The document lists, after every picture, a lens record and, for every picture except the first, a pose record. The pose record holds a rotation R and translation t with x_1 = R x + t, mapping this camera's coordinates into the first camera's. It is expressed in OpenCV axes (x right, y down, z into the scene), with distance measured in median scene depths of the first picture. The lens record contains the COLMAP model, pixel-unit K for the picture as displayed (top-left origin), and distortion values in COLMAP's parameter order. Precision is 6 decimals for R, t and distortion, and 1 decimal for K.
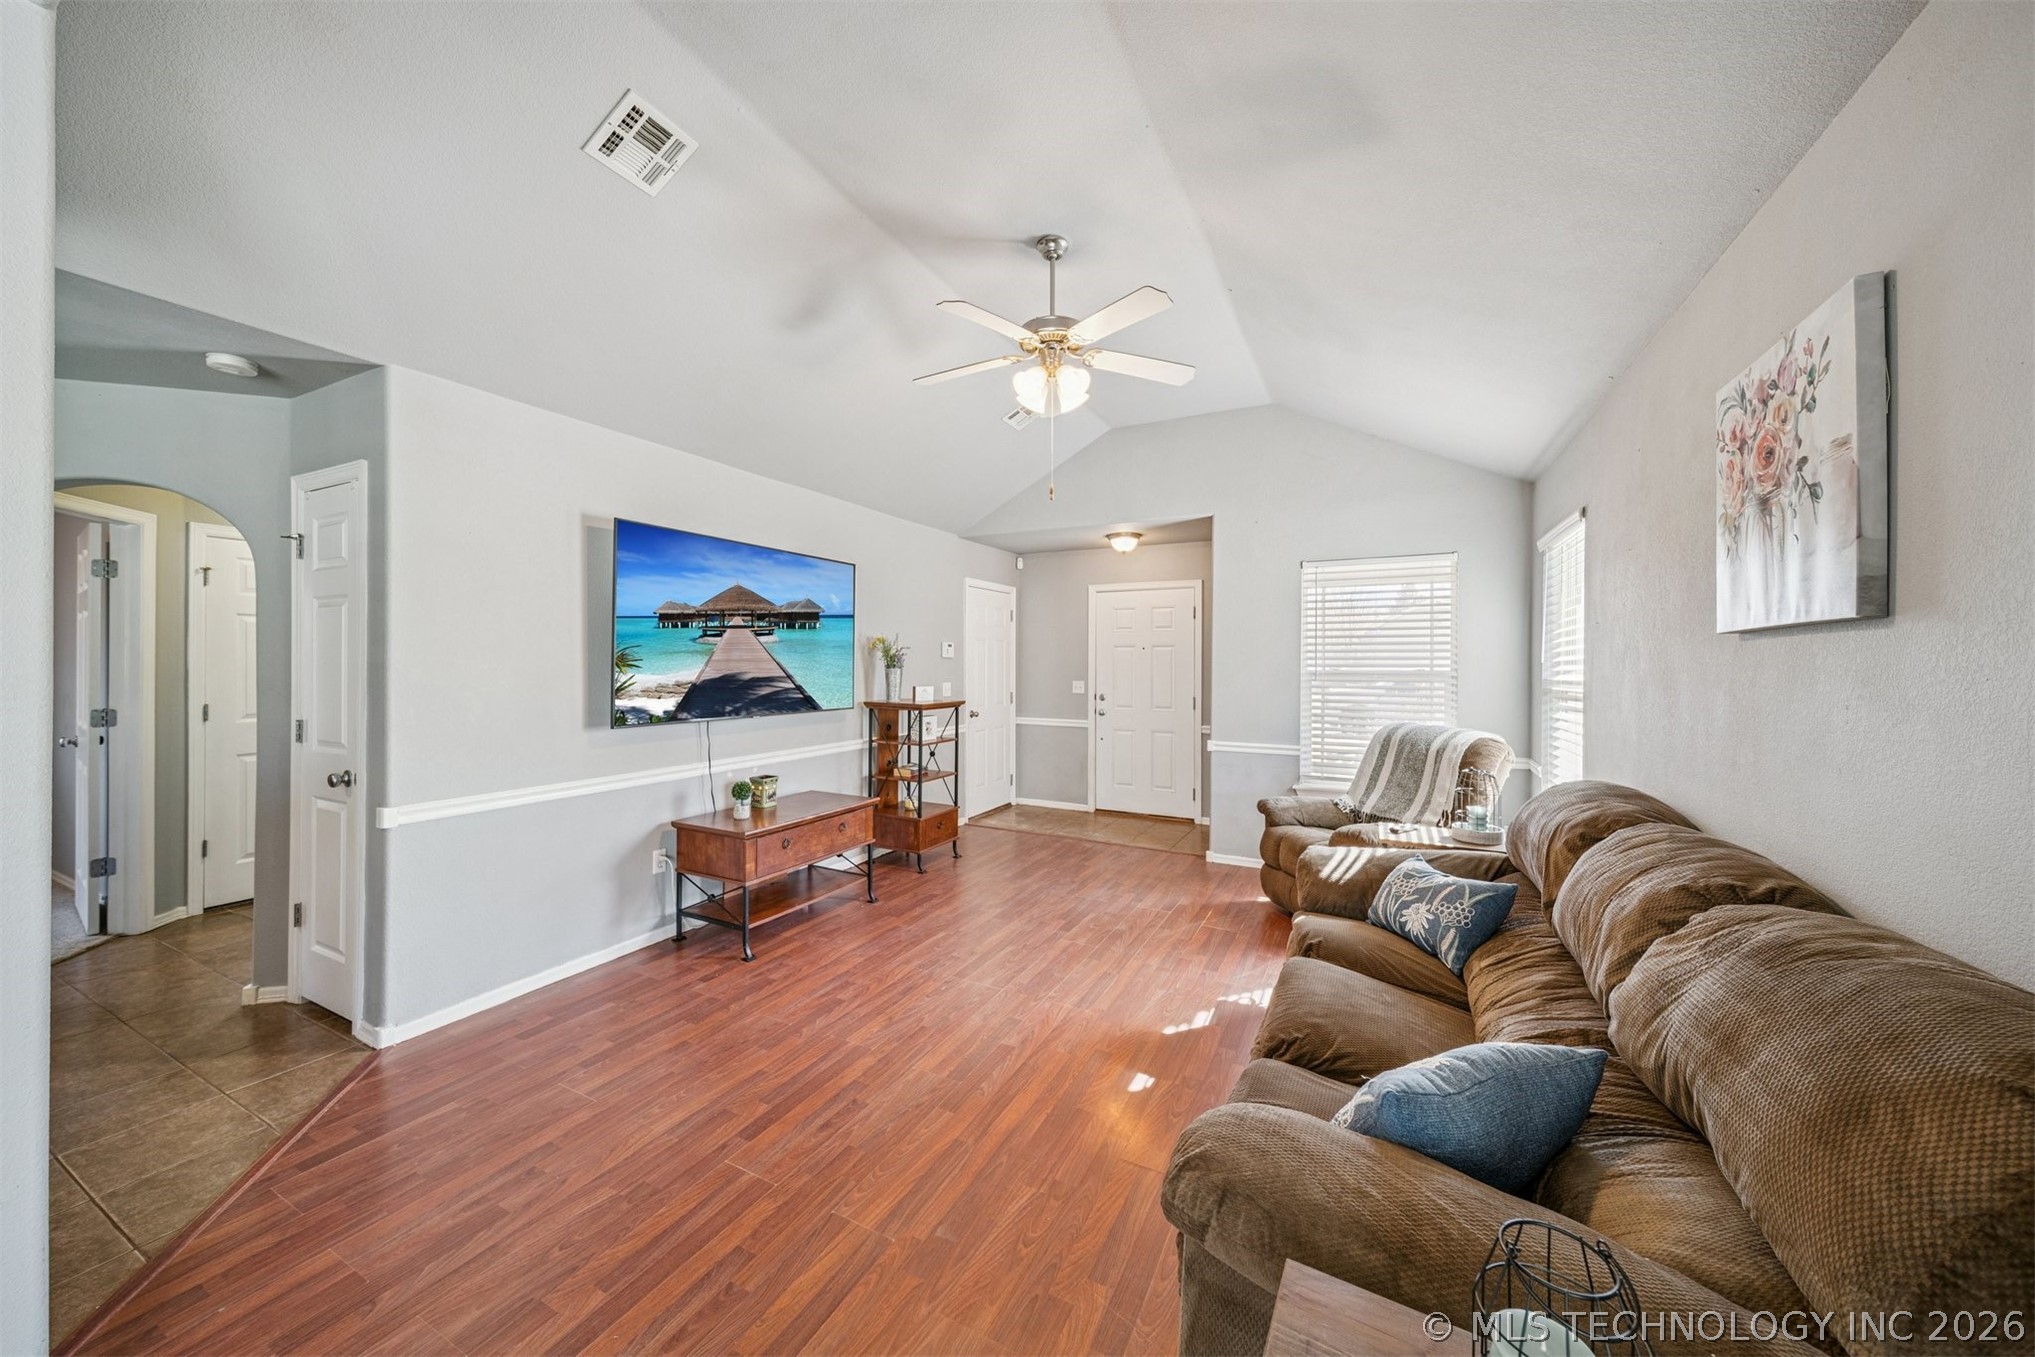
lens RADIAL K [[707.7, 0, 1022.6], [0, 707.7, 664.7], [0, 0, 1]] dist [0.007627, -0.000618]
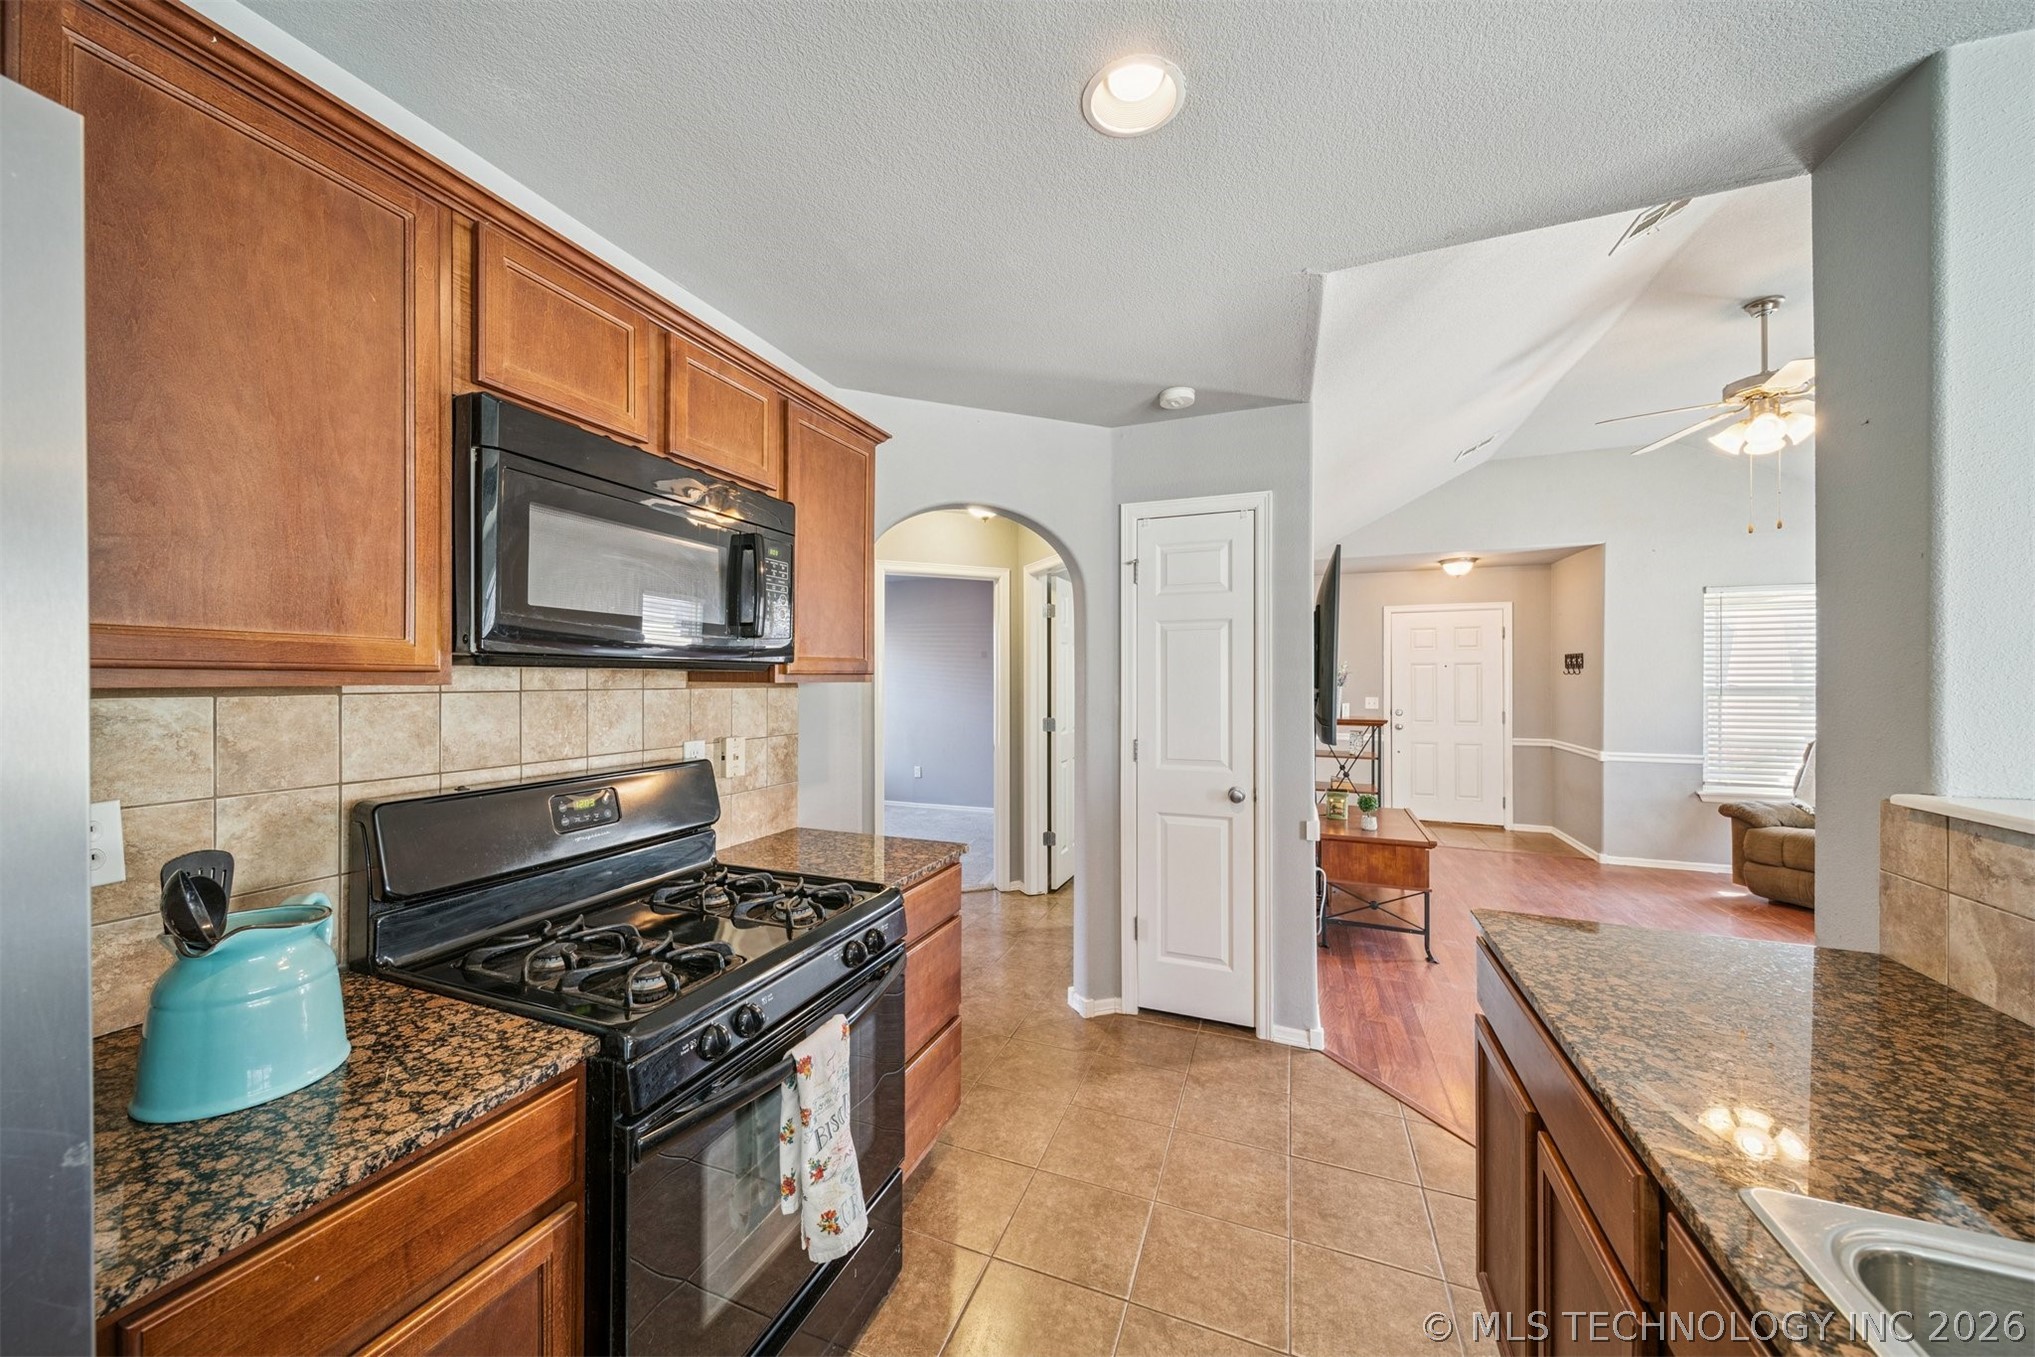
lens RADIAL K [[707.7, 0, 1012.3], [0, 707.7, 681.1], [0, 0, 1]] dist [0.007627, -0.000618]
pose [[0.996271, -0.005729, 0.086090, -0.764803], [0.006004, 0.999978, -0.002939, -0.002887], [-0.086071, 0.003445, 0.996283, -0.004496]]
